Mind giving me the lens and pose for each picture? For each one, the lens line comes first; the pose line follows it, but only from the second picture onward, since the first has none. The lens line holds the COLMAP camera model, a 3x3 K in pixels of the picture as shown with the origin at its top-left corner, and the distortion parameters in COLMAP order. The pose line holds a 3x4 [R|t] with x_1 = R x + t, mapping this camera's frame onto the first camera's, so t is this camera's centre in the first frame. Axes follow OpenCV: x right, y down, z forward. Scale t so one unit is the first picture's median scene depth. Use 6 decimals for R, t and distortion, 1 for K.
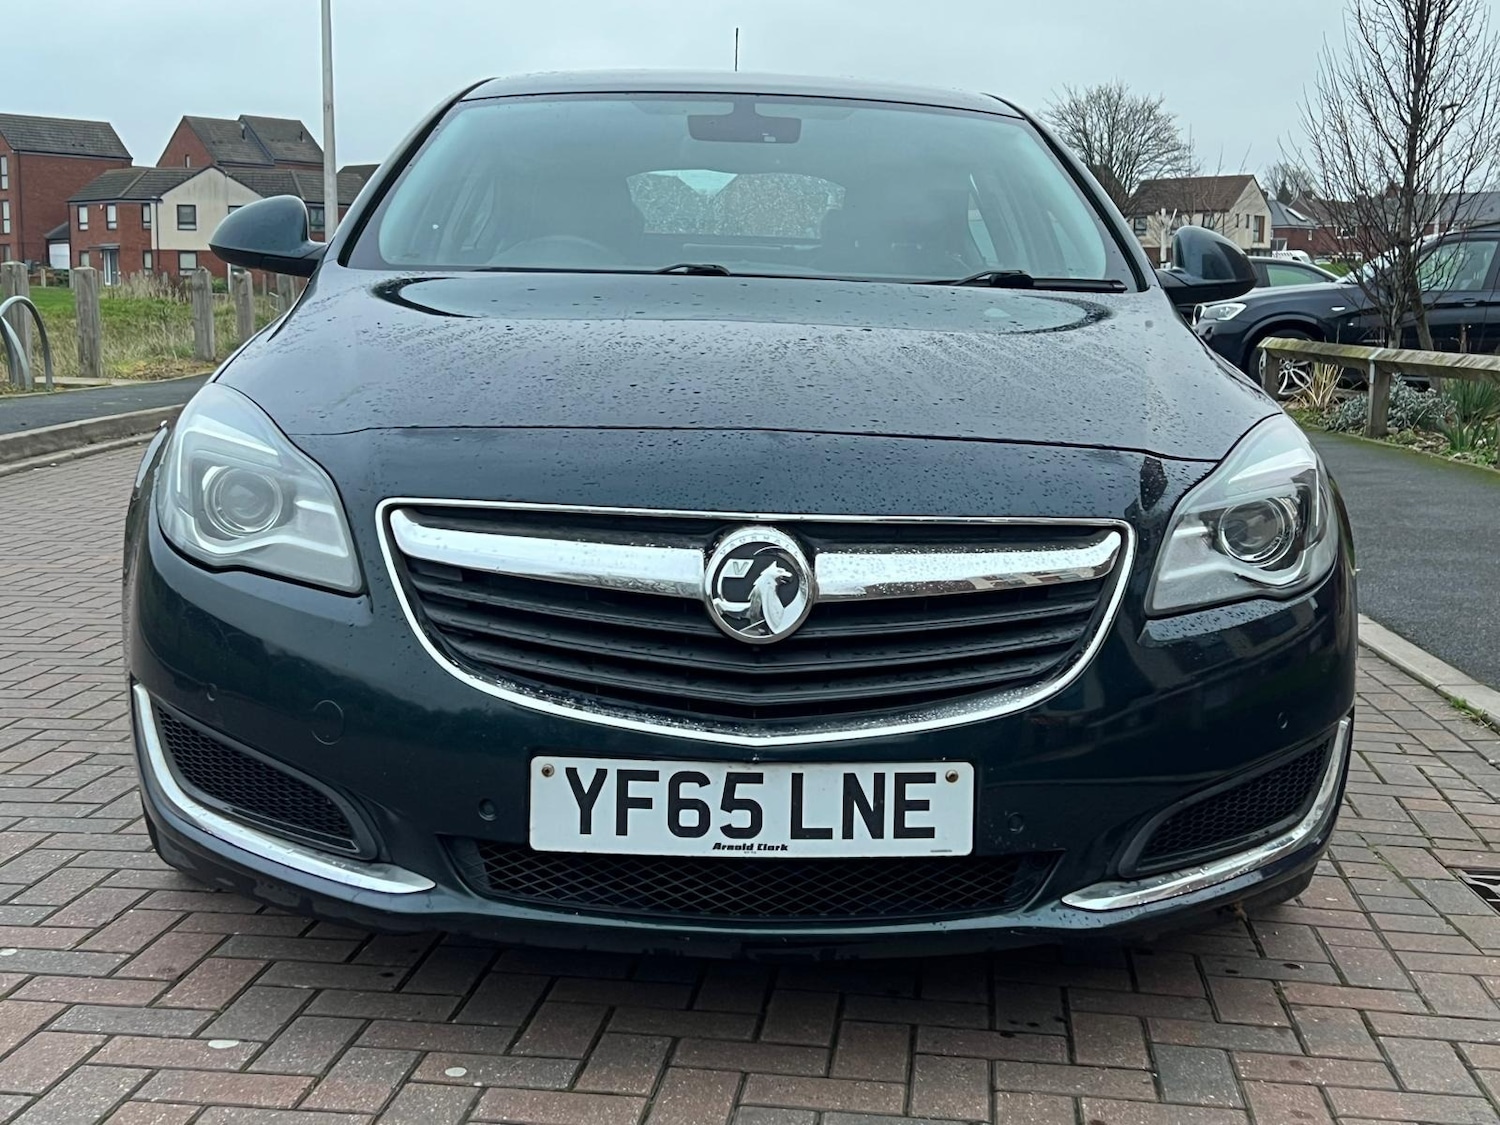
lens RADIAL K [[1955.8, 0, 746.1], [0, 1955.8, 566.9], [0, 0, 1]] dist [0.221739, -0.700304]
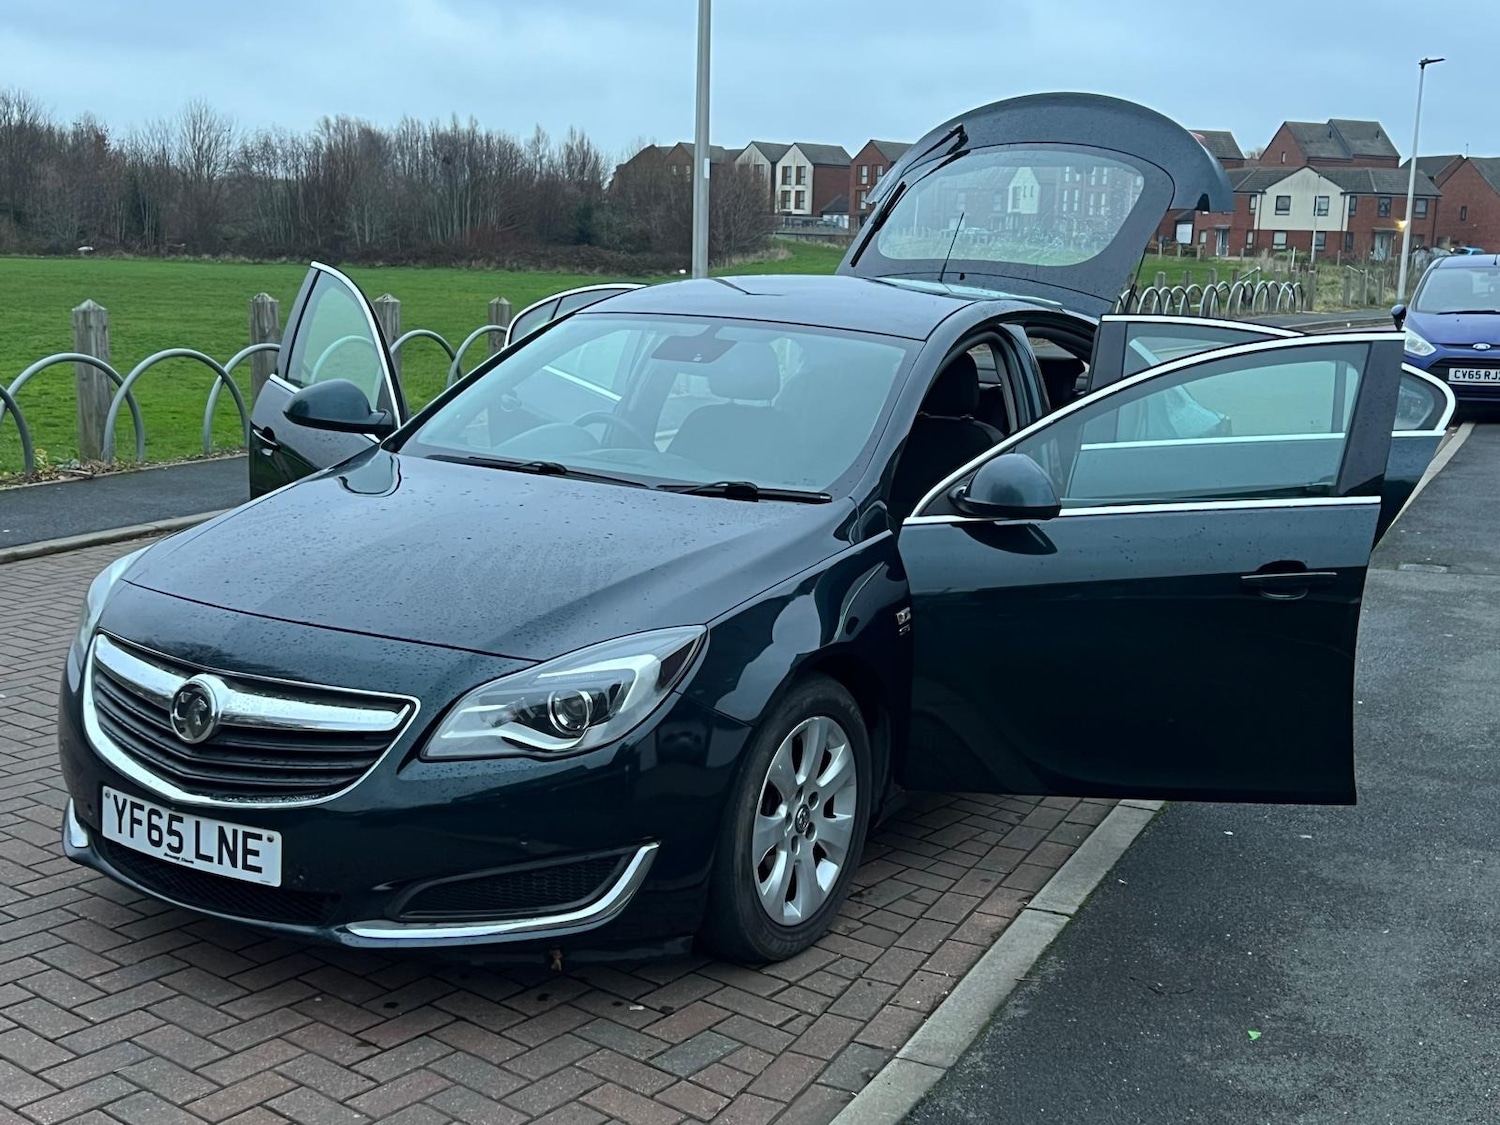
lens RADIAL K [[1782.8, 0, 750.0], [0, 1782.8, 562.5], [0, 0, 1]] dist [0.150110, -0.346820]
pose [[0.841932, 0.105752, -0.529120, 1.236371], [-0.088308, 0.994390, 0.058227, -0.252846], [0.532309, -0.002298, 0.846547, -0.079802]]
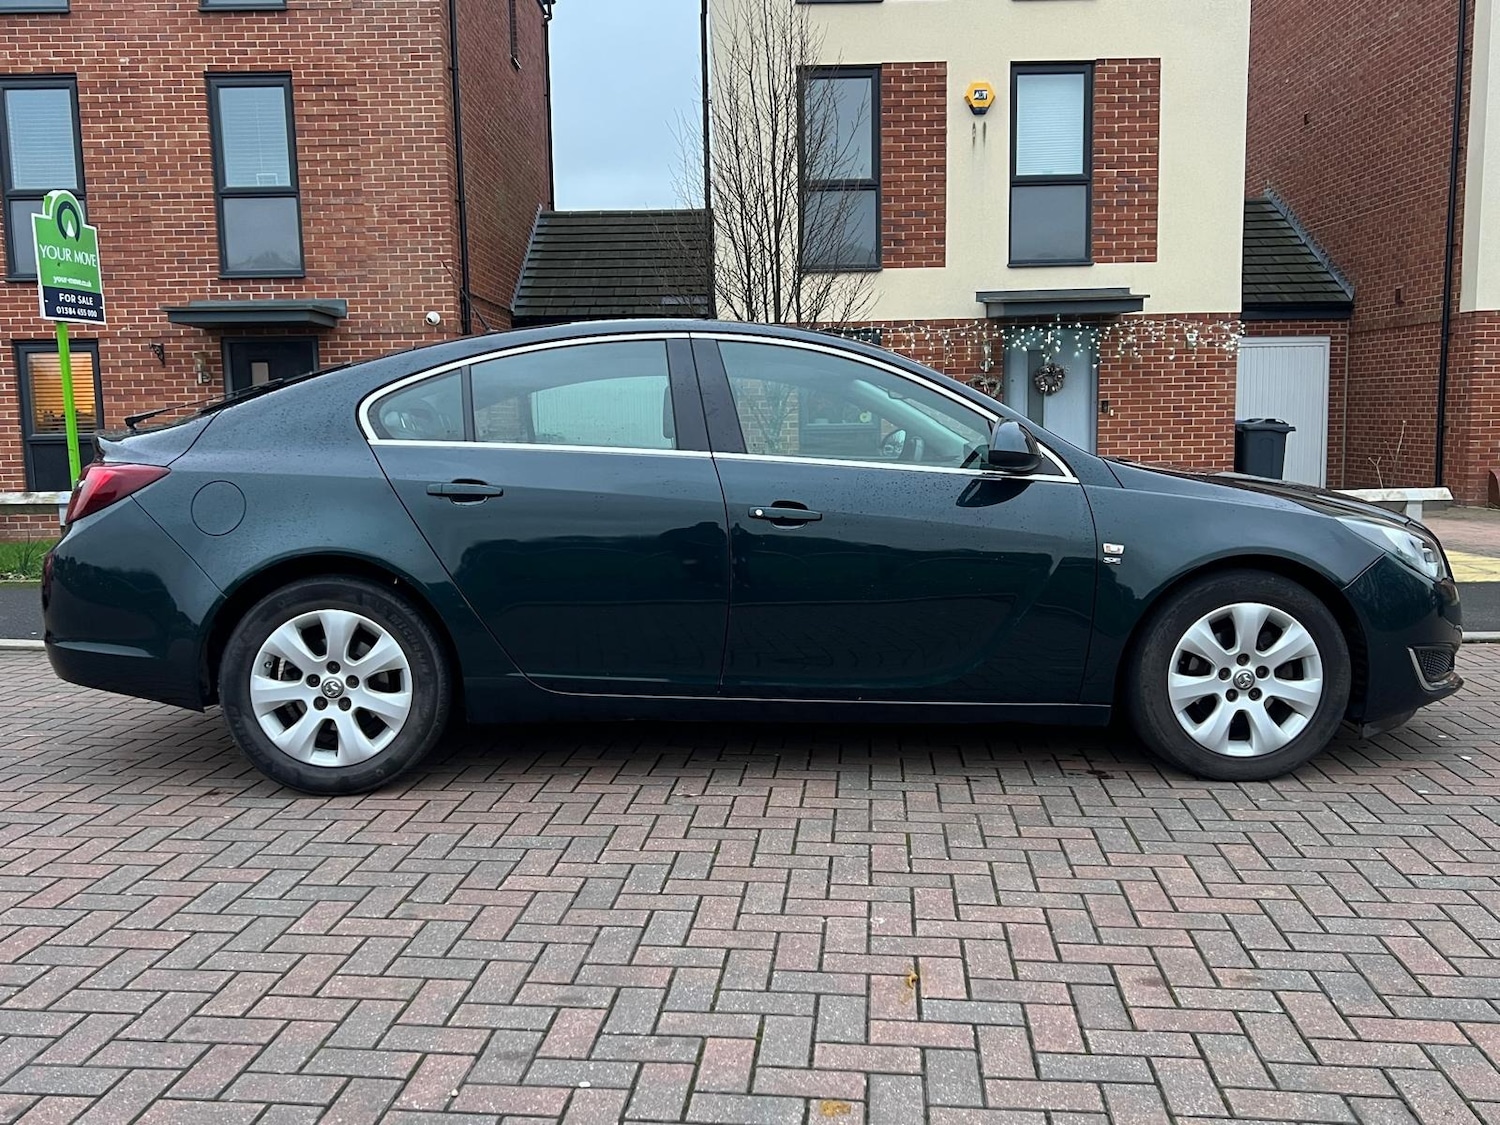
lens RADIAL K [[1340.3, 0, 712.8], [0, 1340.3, 563.5], [0, 0, 1]] dist [0.082421, -0.117712]
pose [[0.015646, -0.119599, 0.992699, -2.166675], [0.147777, 0.982194, 0.116004, -0.388366], [-0.988897, 0.144884, 0.033041, 2.031188]]
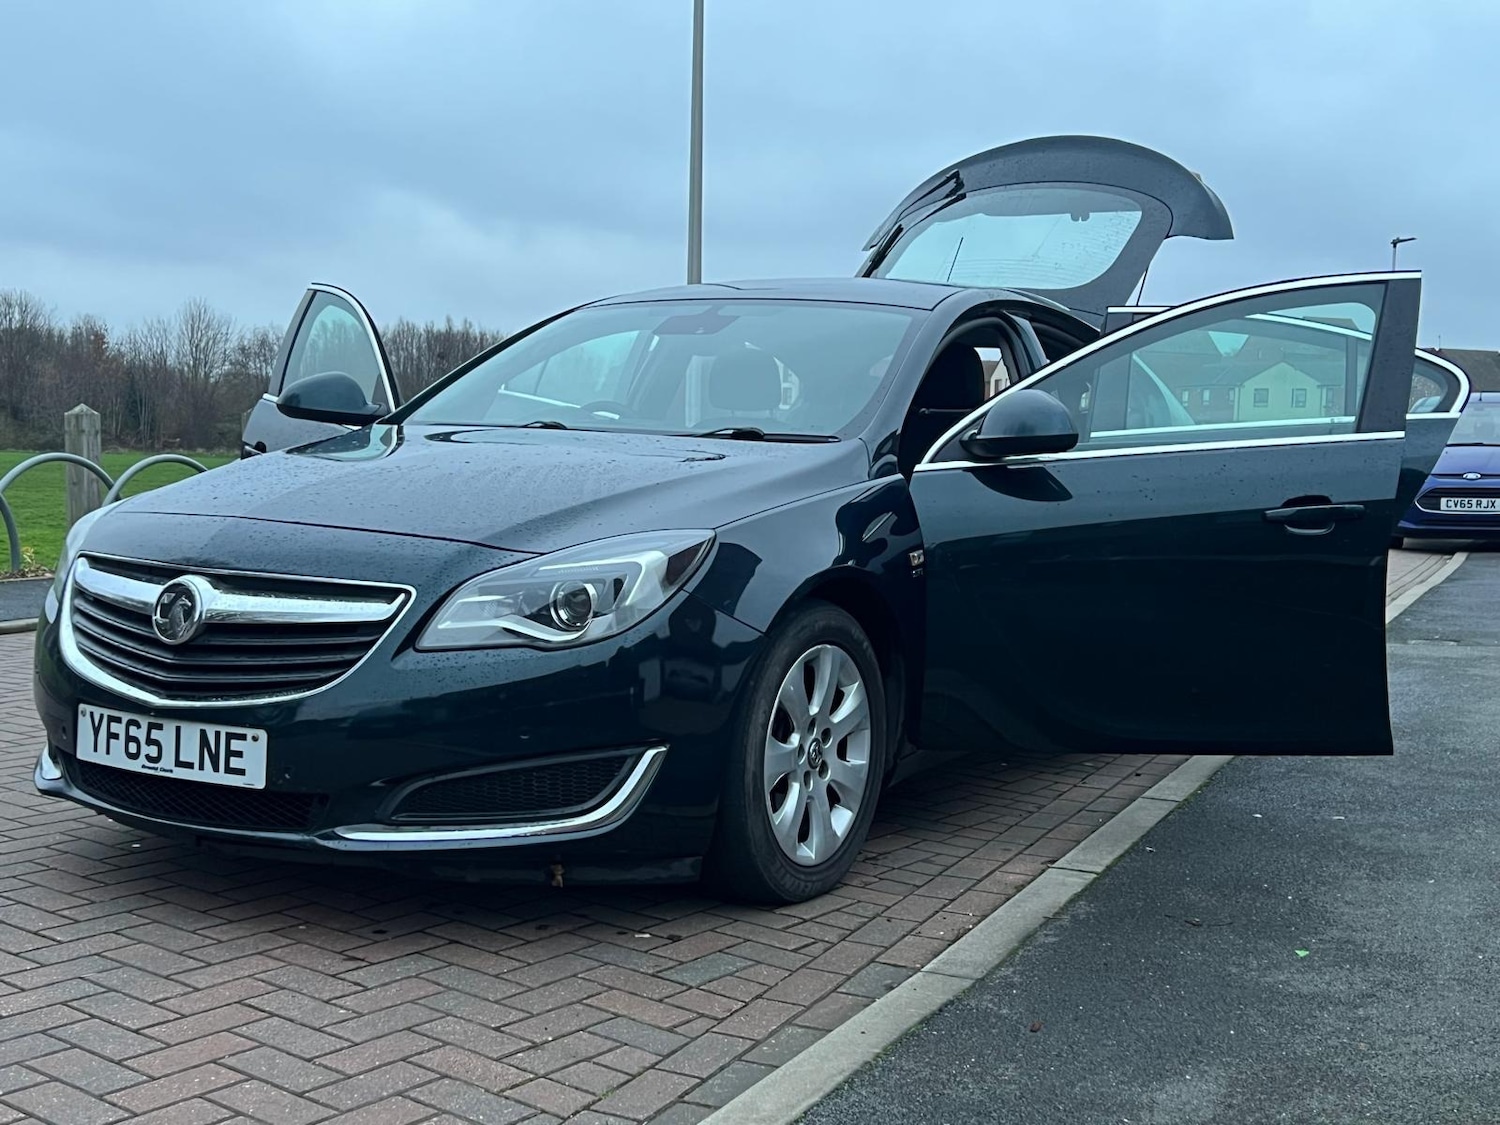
lens RADIAL K [[1782.8, 0, 750.0], [0, 1782.8, 562.5], [0, 0, 1]] dist [0.150110, -0.346820]
pose [[0.845571, 0.042555, -0.532164, 1.206319], [-0.081580, 0.995410, -0.050027, 0.006477], [0.527593, 0.085716, 0.845162, -0.024418]]
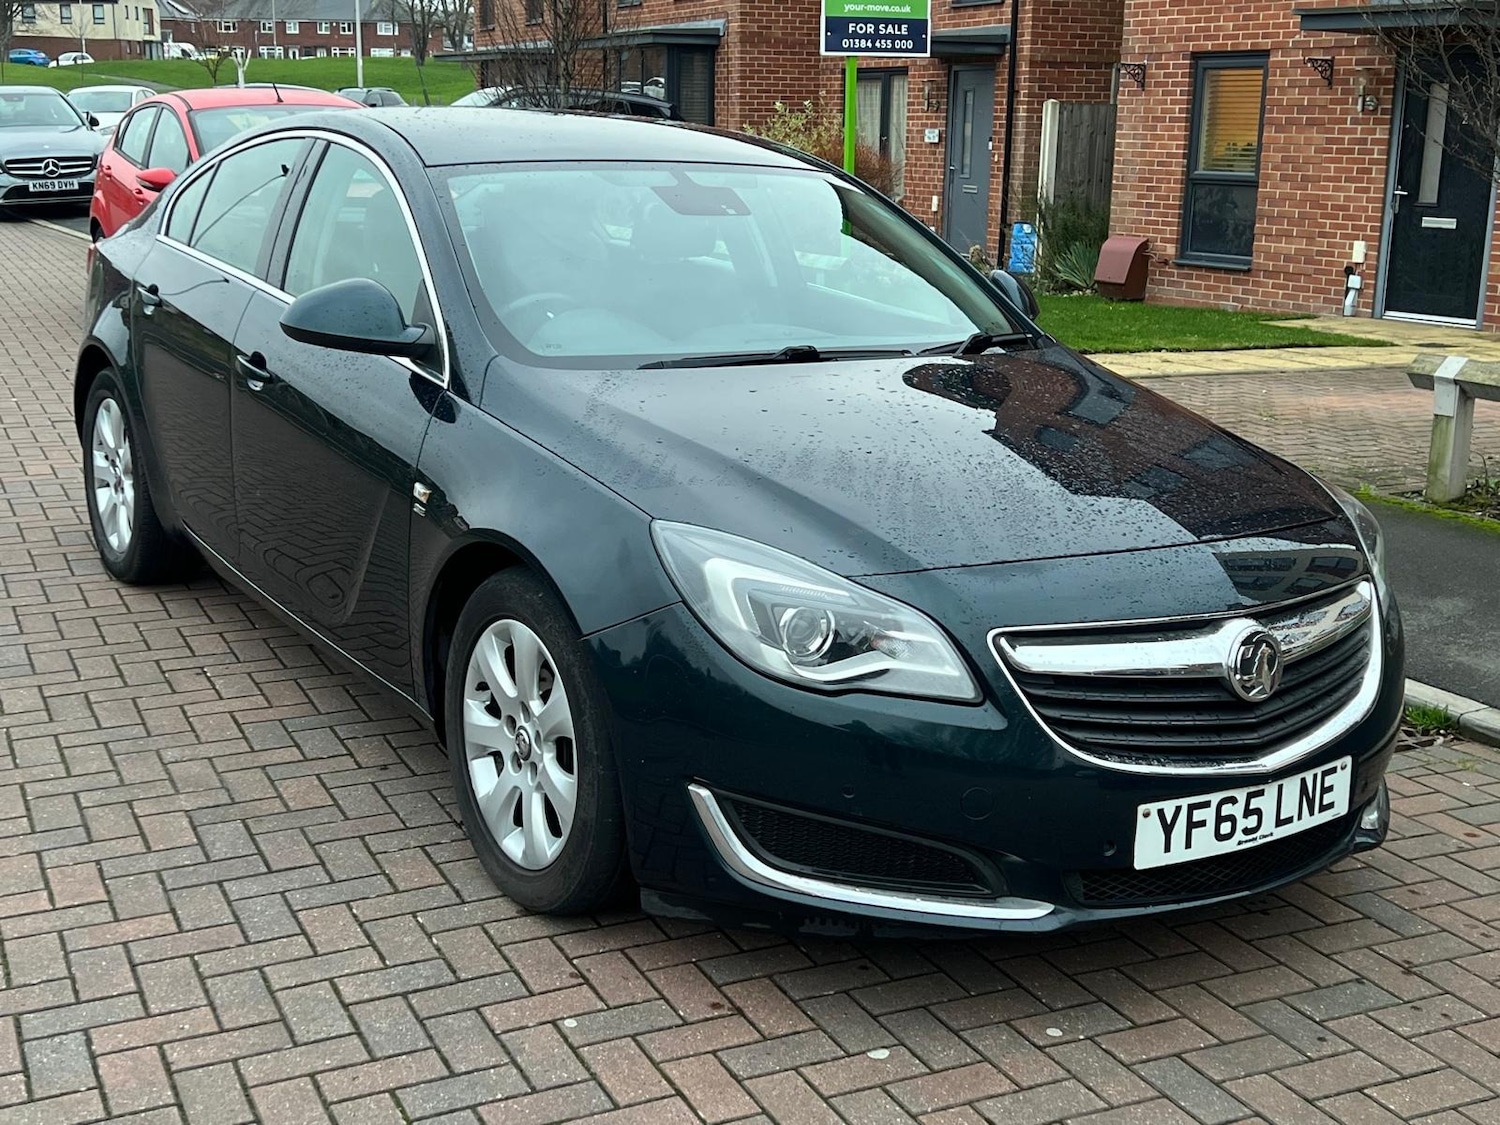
lens RADIAL K [[1782.8, 0, 750.0], [0, 1782.8, 562.5], [0, 0, 1]] dist [0.150110, -0.346820]
pose [[0.848708, -0.120654, 0.514915, -0.975984], [0.057998, 0.988990, 0.136143, -0.262858], [-0.525671, -0.085681, 0.846362, 0.081843]]
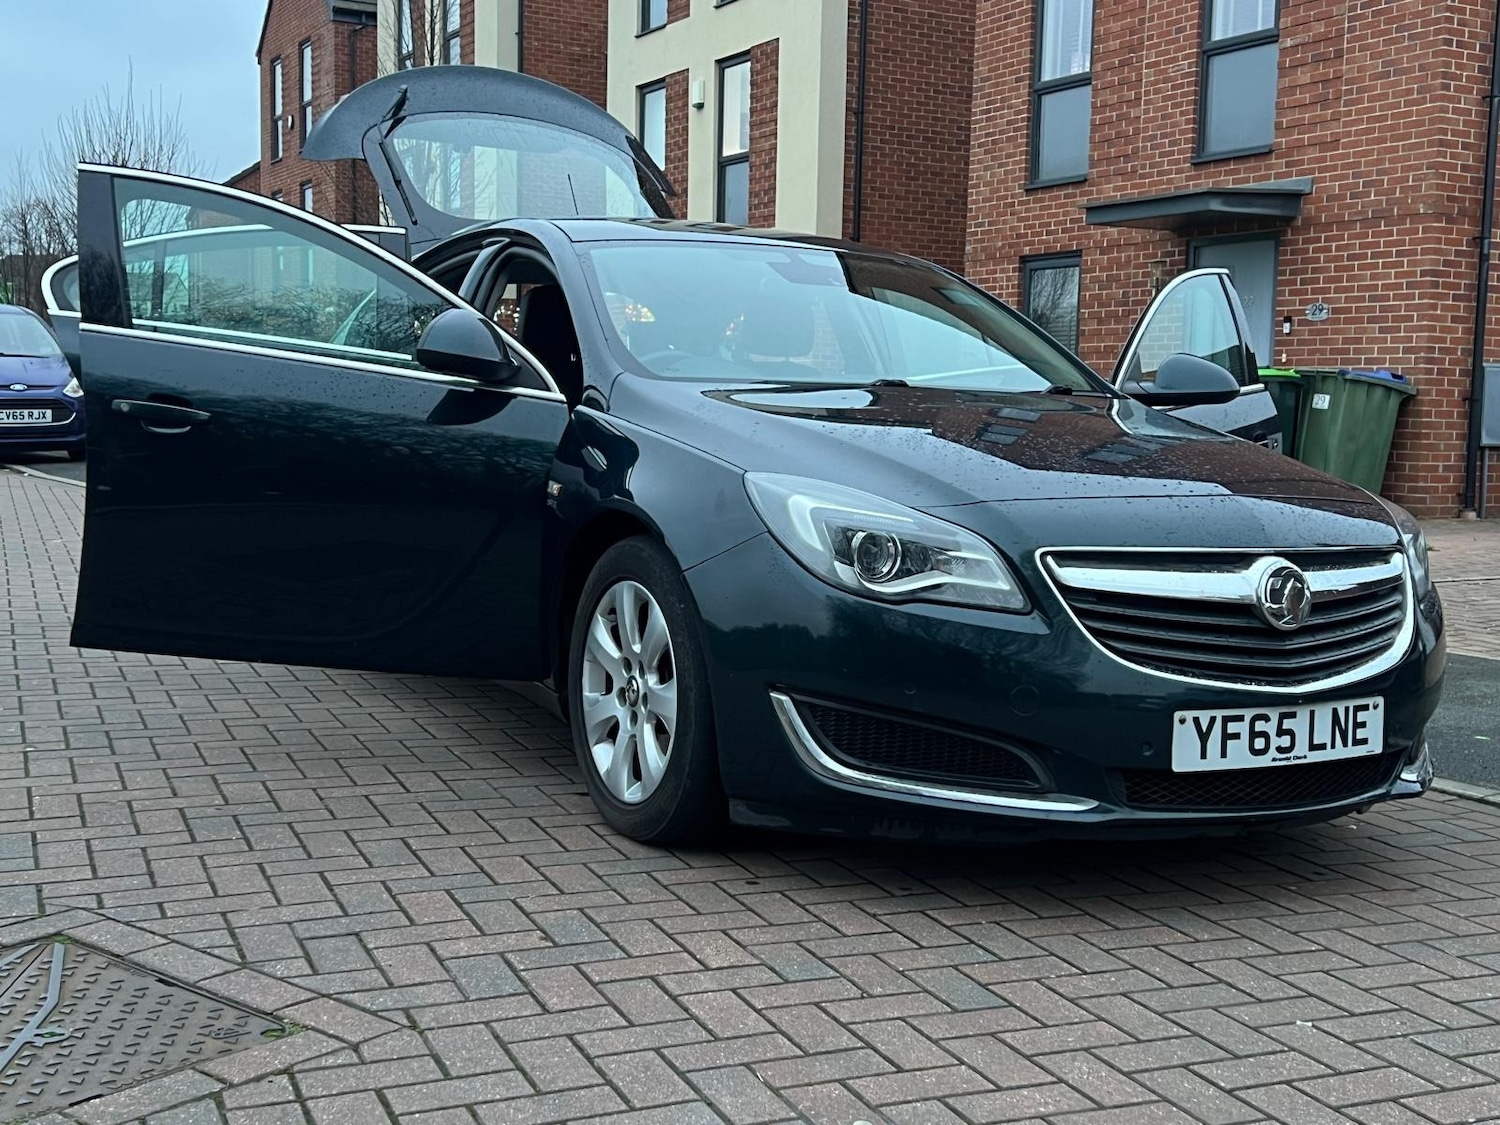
lens RADIAL K [[1797.8, 0, 759.1], [0, 1797.8, 559.8], [0, 0, 1]] dist [0.167617, -0.440970]
pose [[0.888487, -0.035142, 0.457554, -1.044503], [0.046858, 0.998800, -0.014277, -0.017292], [-0.456503, 0.034125, 0.889067, -0.120242]]
